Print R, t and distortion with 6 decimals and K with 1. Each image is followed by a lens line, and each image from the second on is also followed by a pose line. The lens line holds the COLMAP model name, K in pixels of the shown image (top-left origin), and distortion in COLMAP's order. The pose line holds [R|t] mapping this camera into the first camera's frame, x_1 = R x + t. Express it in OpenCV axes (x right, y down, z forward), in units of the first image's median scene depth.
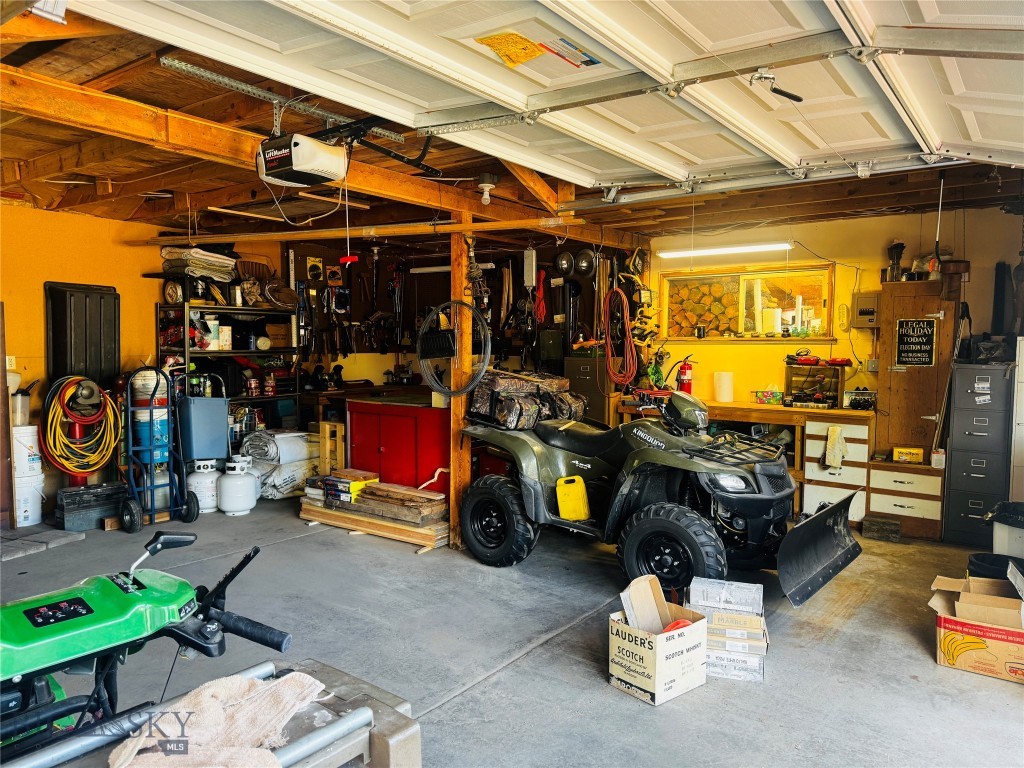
lens RADIAL K [[732.0, 0, 512.6], [0, 732.0, 382.1], [0, 0, 1]] dist [0.023236, -0.005792]
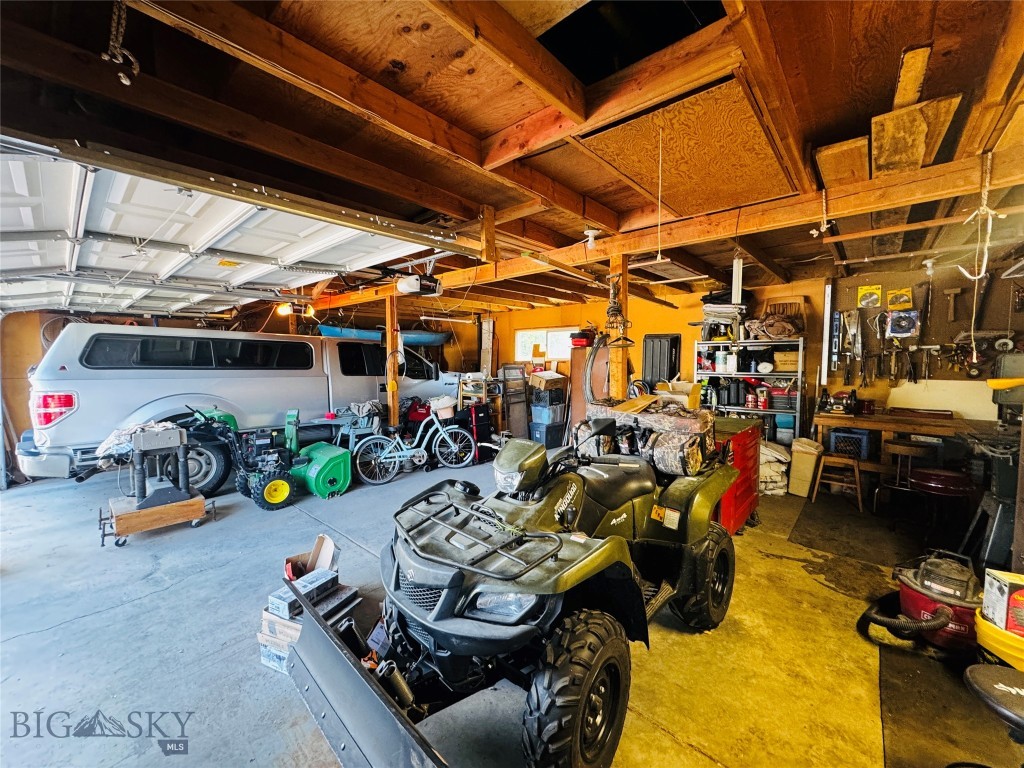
lens RADIAL K [[407.8, 0, 511.8], [0, 407.8, 385.0], [0, 0, 1]] dist [-0.003548, -0.000566]
pose [[-0.093555, 0.058090, -0.993918, 0.410459], [-0.053763, 0.996545, 0.063304, -0.044521], [0.994161, 0.059359, -0.090109, 0.634496]]
